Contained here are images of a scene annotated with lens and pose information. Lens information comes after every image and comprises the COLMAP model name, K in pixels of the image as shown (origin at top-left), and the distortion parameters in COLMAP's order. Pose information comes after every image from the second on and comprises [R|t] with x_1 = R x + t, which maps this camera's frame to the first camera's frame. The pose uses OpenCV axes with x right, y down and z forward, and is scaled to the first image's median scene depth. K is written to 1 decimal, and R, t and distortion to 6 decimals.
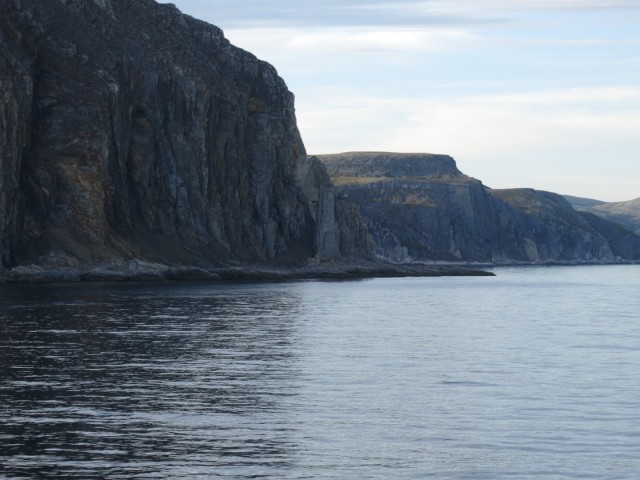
lens RADIAL K [[2153.4, 0, 320.0], [0, 2153.4, 240.0], [0, 0, 1]] dist [-0.176379, 0.801854]
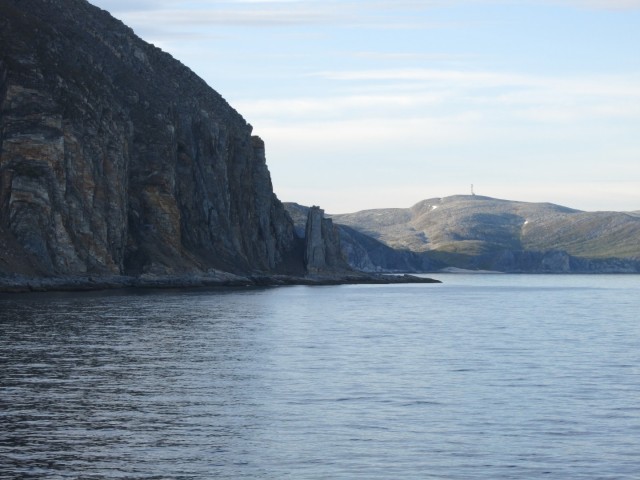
lens RADIAL K [[2153.4, 0, 320.0], [0, 2153.4, 240.0], [0, 0, 1]] dist [-0.176379, 0.801854]
pose [[0.988482, 0.003852, 0.151290, -0.186990], [-0.003198, 0.999984, -0.004570, -0.002000], [-0.151306, 0.004033, 0.988479, -0.213661]]
